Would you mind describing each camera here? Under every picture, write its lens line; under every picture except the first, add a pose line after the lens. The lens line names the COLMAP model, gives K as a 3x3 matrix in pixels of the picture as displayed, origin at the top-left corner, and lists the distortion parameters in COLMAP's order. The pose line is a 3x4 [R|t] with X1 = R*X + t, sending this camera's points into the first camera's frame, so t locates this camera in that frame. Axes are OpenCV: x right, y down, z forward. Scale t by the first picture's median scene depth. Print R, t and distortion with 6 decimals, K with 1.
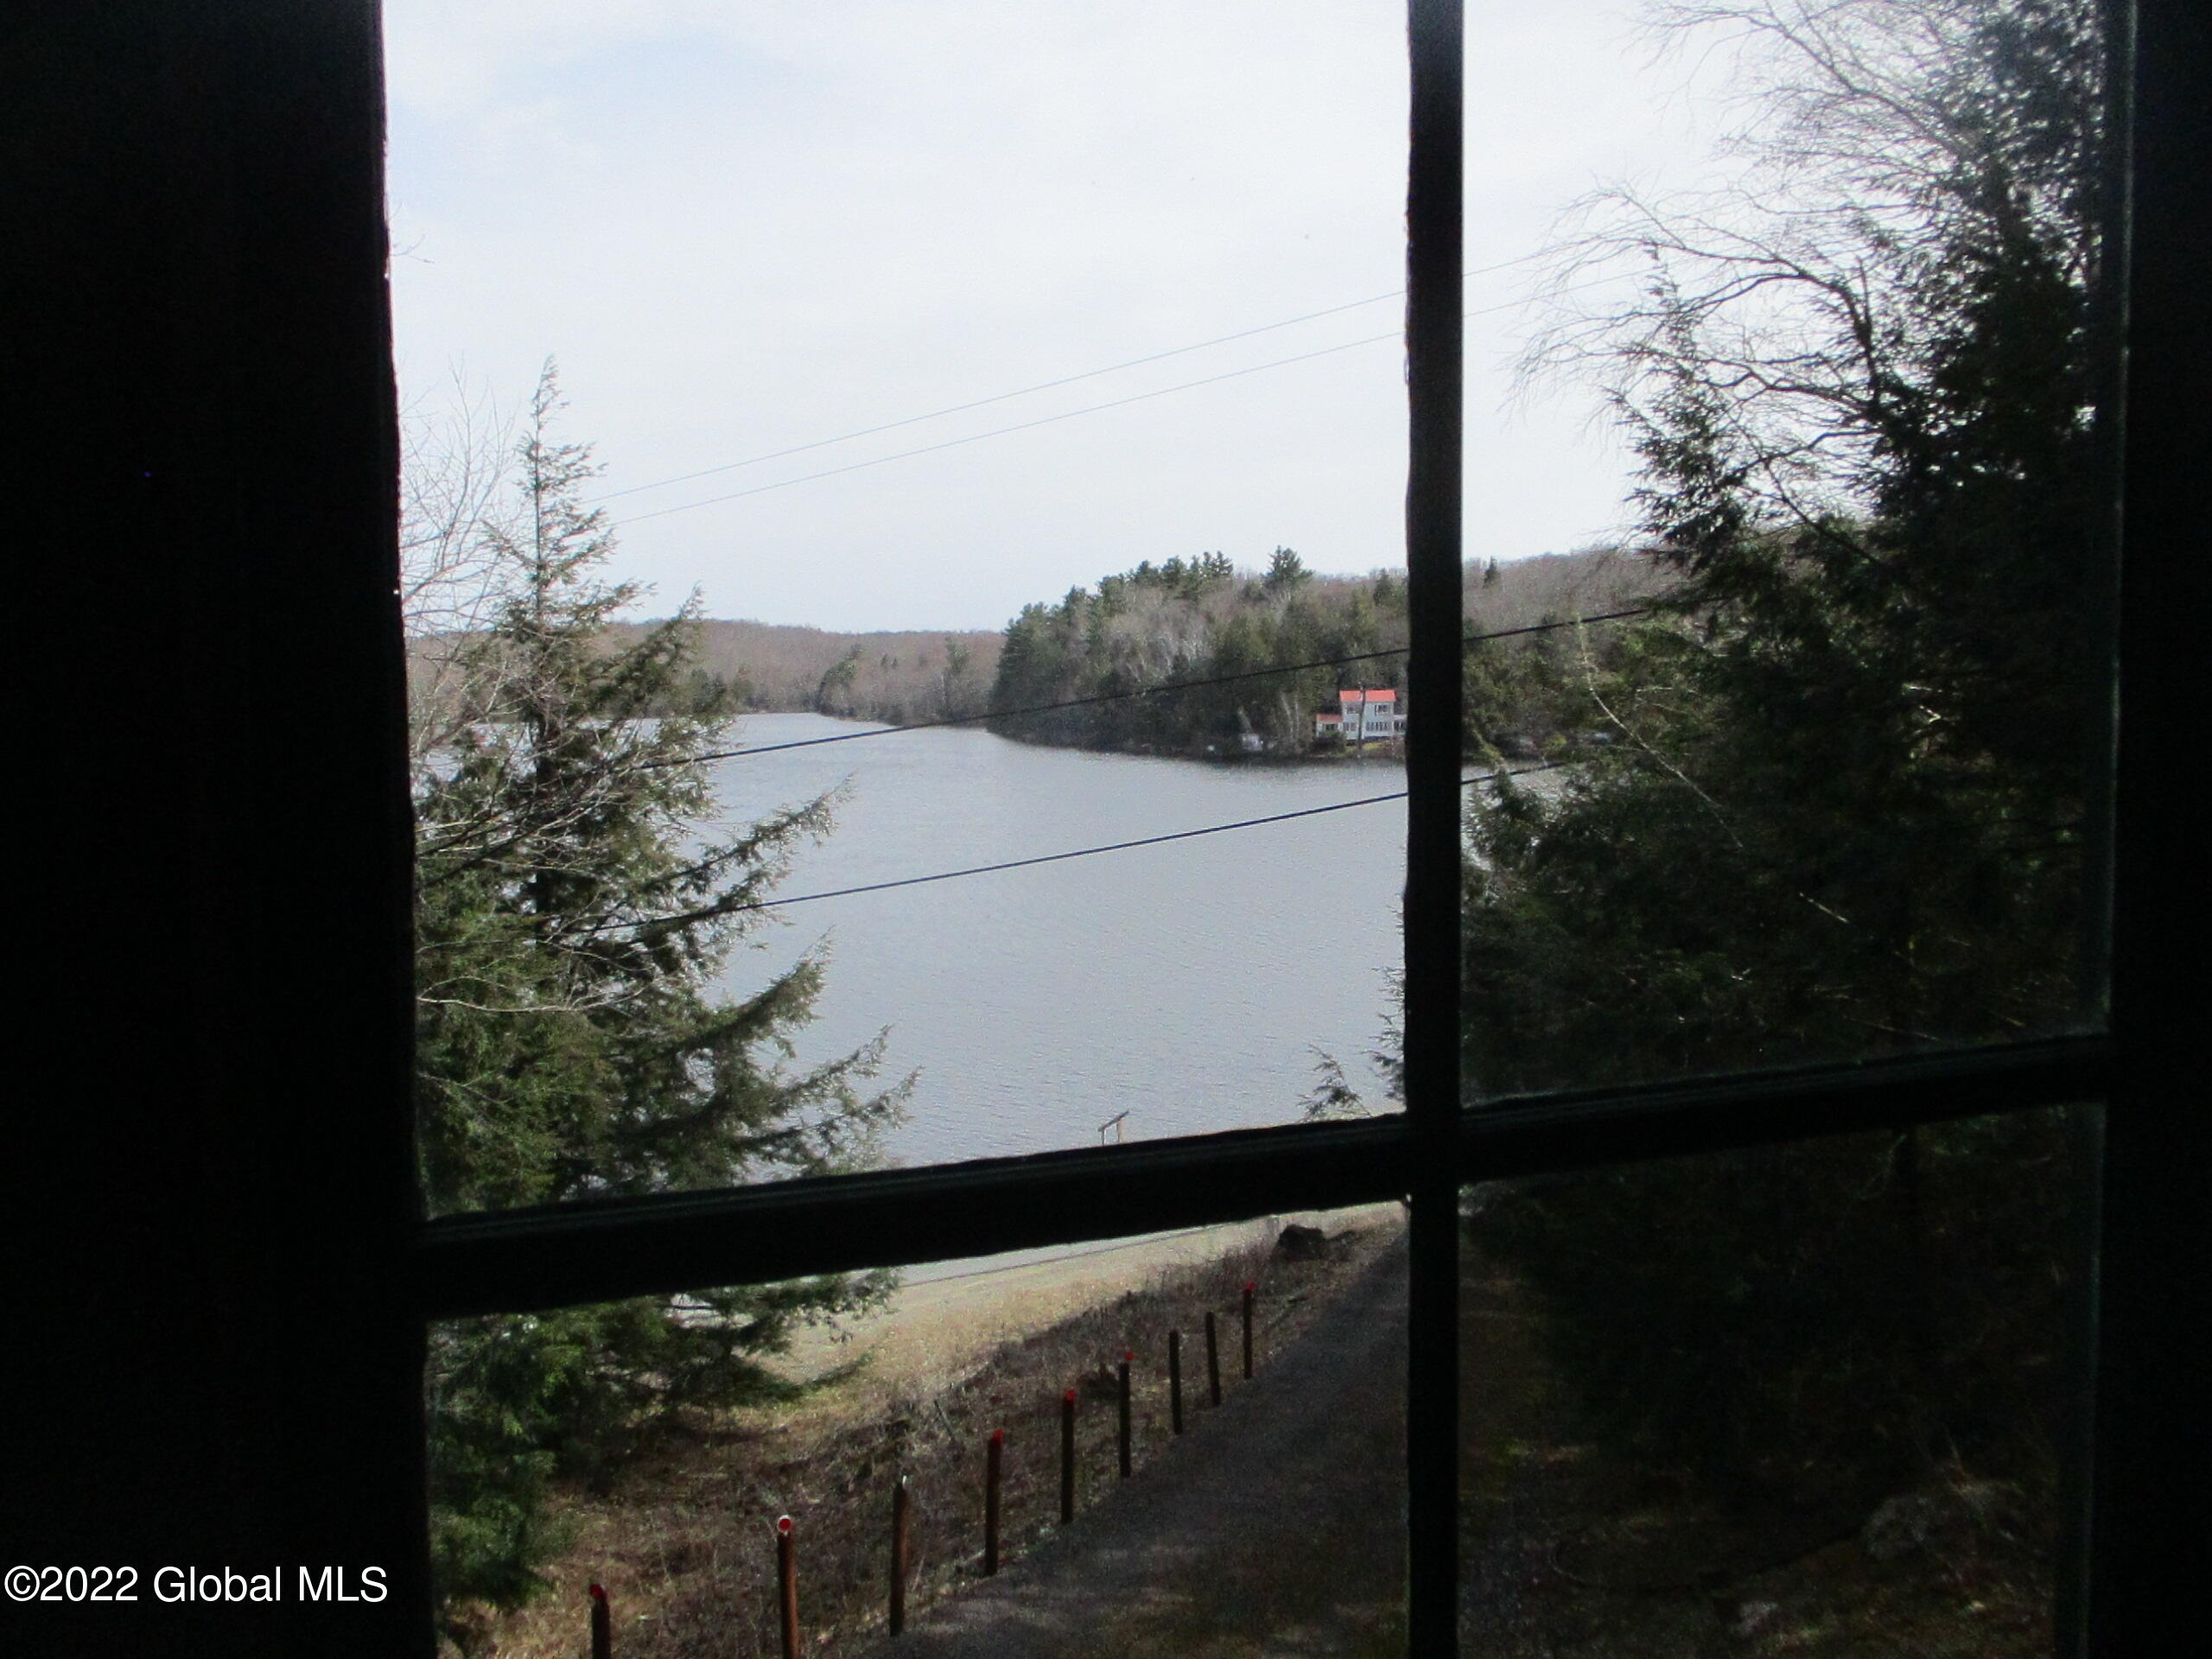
lens RADIAL K [[1872.0, 0, 1119.9], [0, 1872.0, 837.6], [0, 0, 1]] dist [-0.020967, 0.015618]
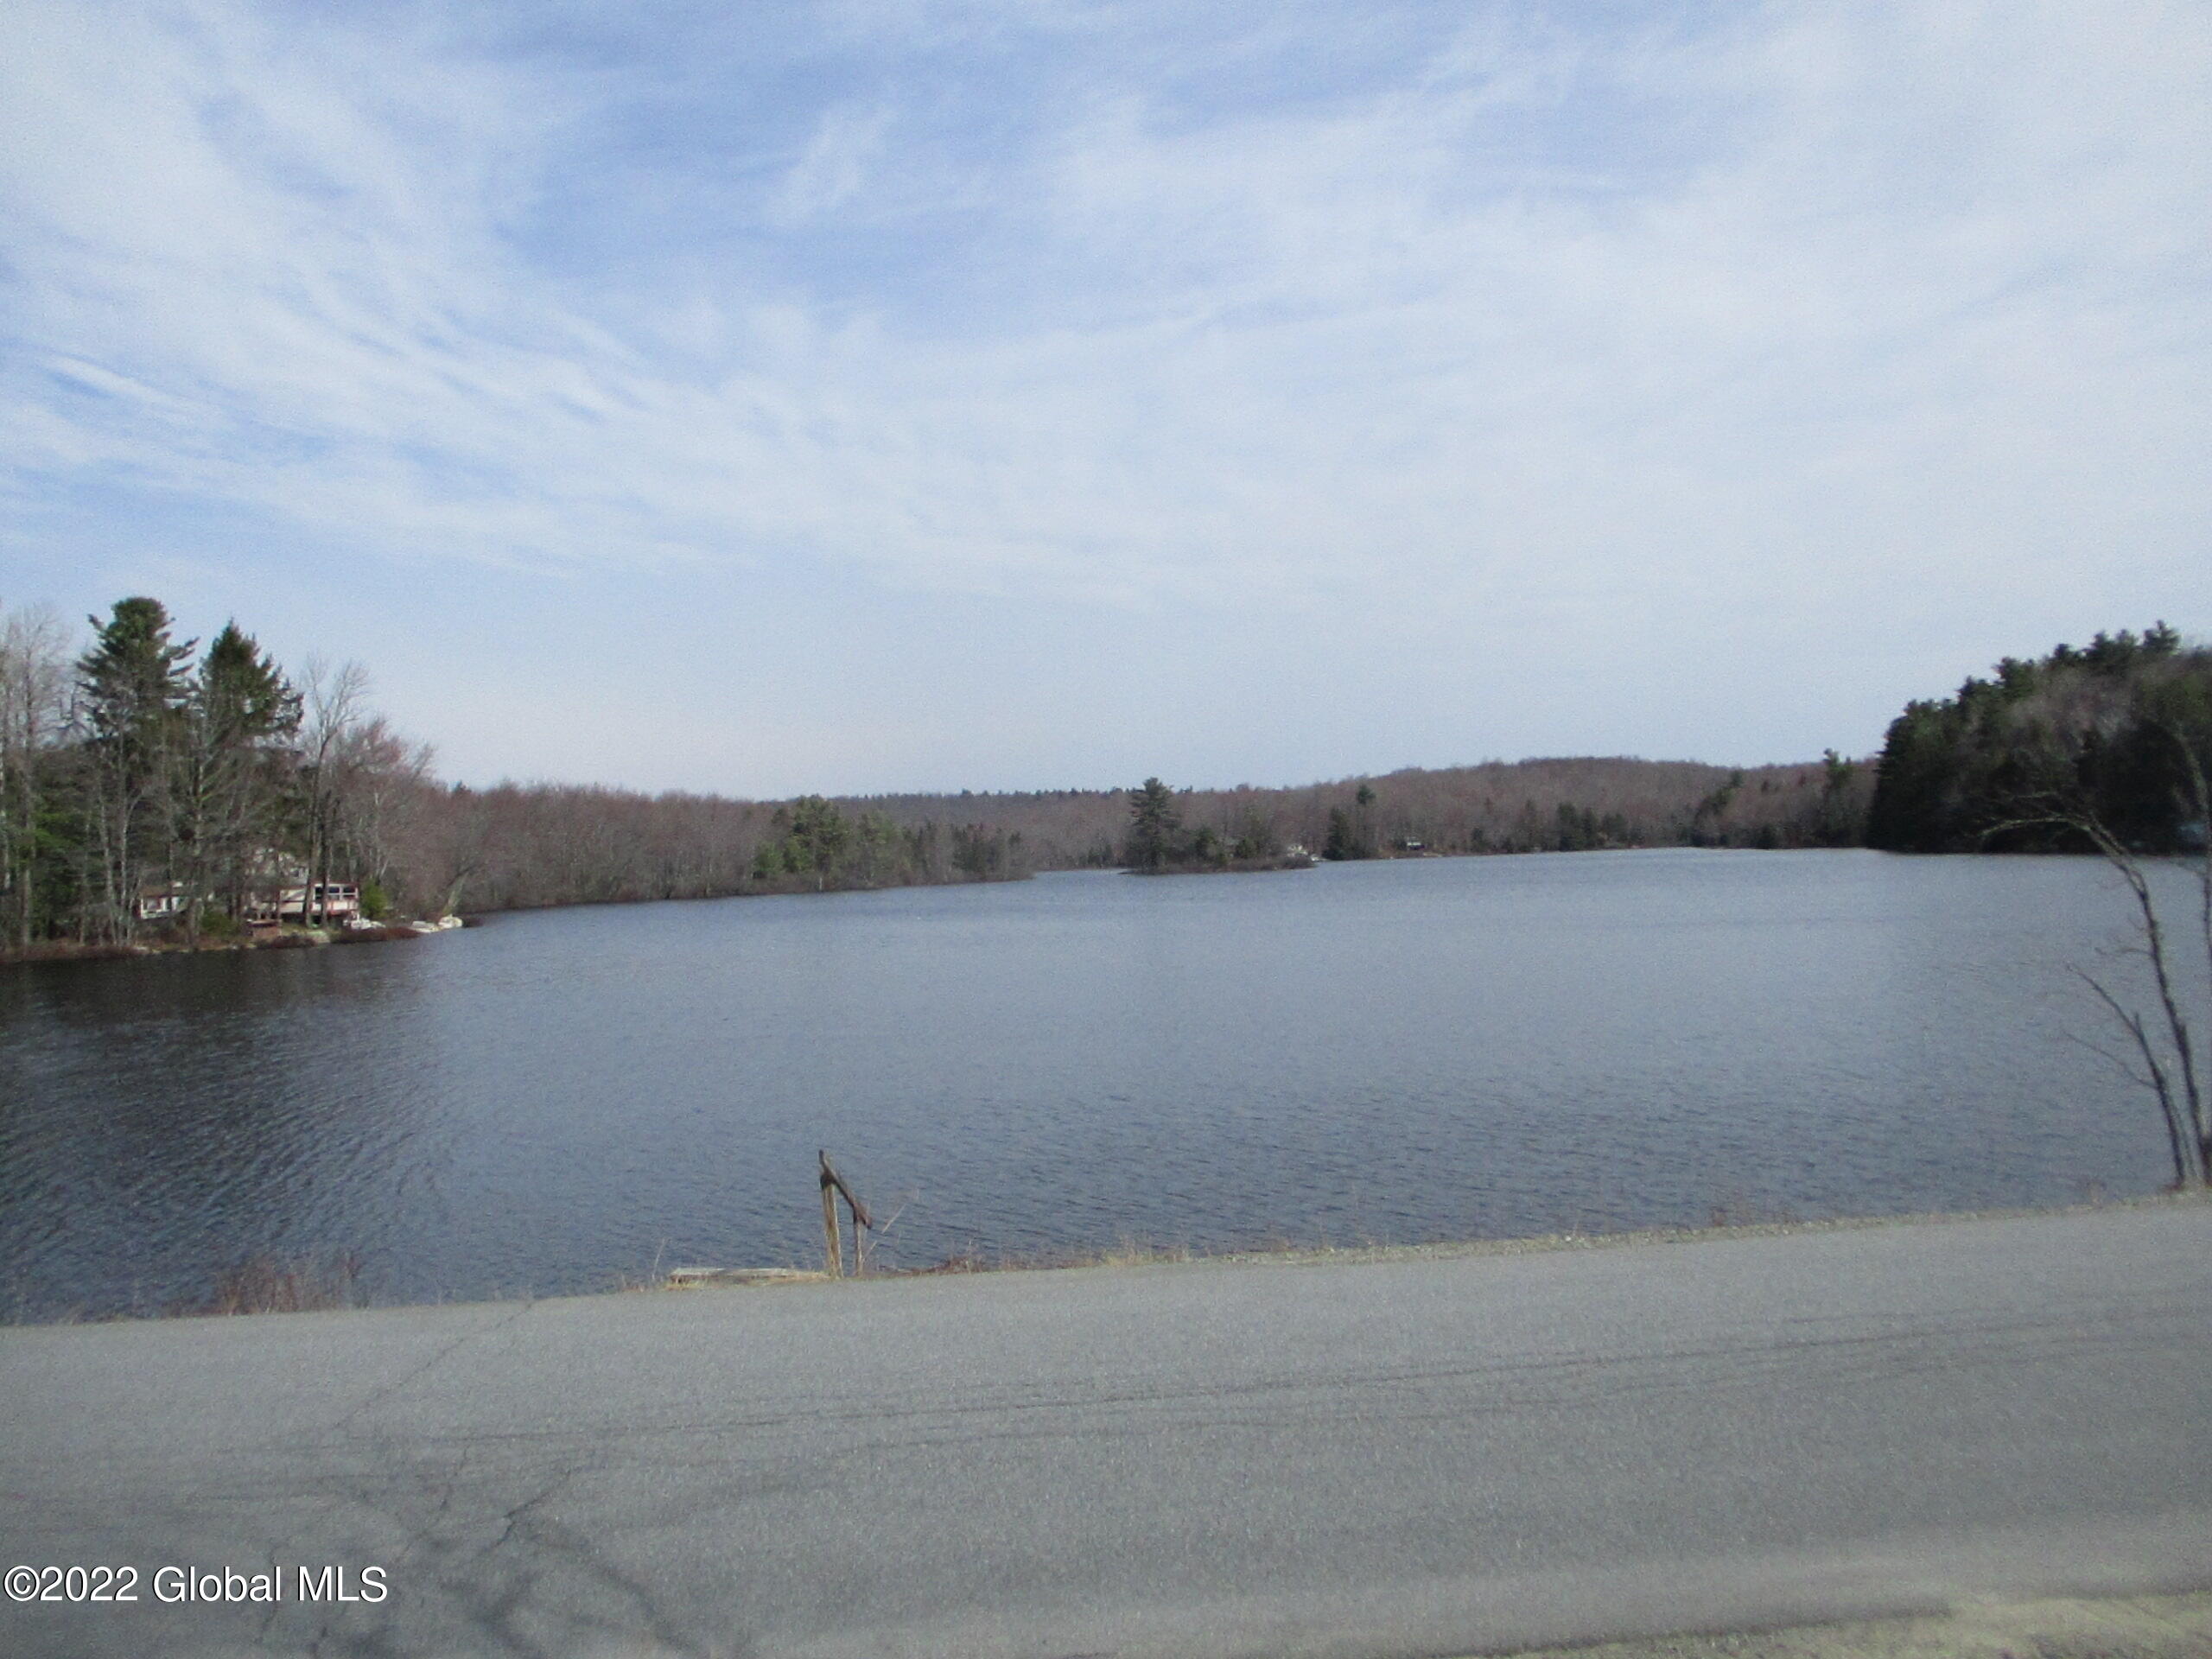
lens RADIAL K [[1872.0, 0, 1119.9], [0, 1872.0, 837.6], [0, 0, 1]] dist [-0.020967, 0.015618]
pose [[0.889410, -0.024575, -0.456449, 0.025562], [-0.012983, 0.996793, -0.078964, 0.016948], [0.456925, 0.076157, 0.886239, 0.106966]]
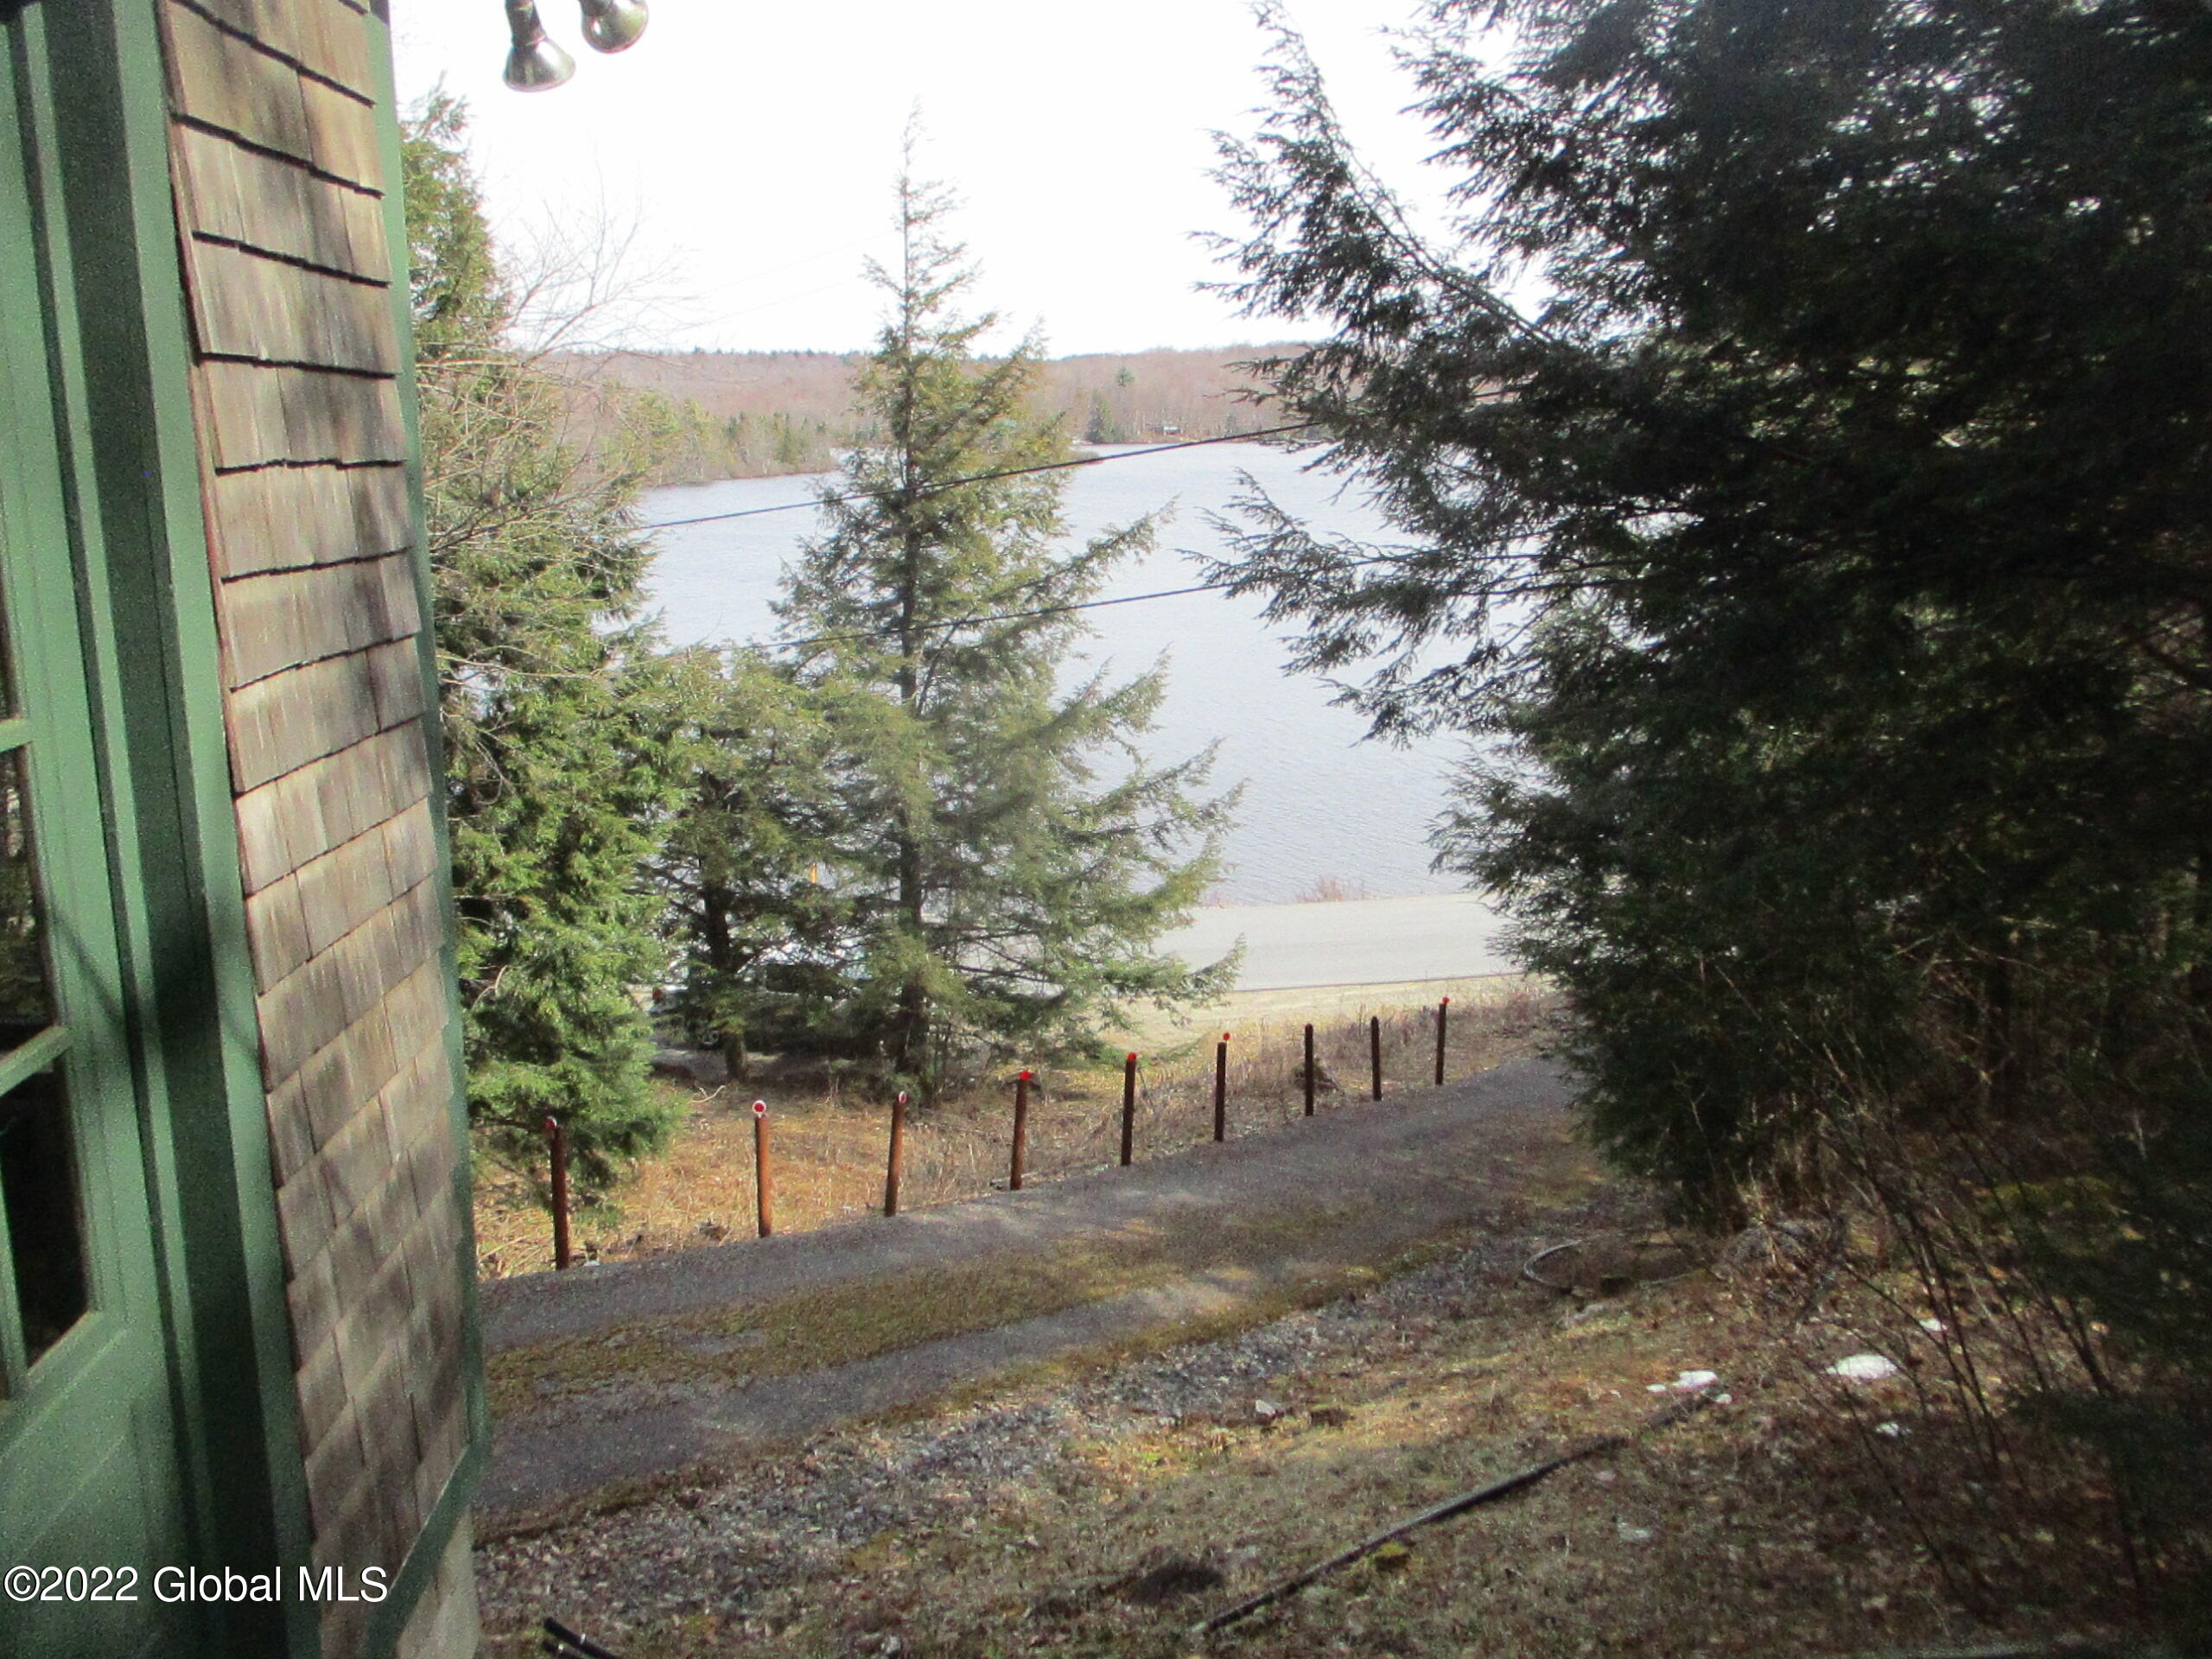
lens RADIAL K [[1872.0, 0, 1119.9], [0, 1872.0, 837.6], [0, 0, 1]] dist [-0.020967, 0.015618]
pose [[0.947003, 0.079493, -0.311234, 0.013754], [-0.034233, 0.988353, 0.148275, 0.000071], [0.319396, -0.129763, 0.938695, -0.001878]]
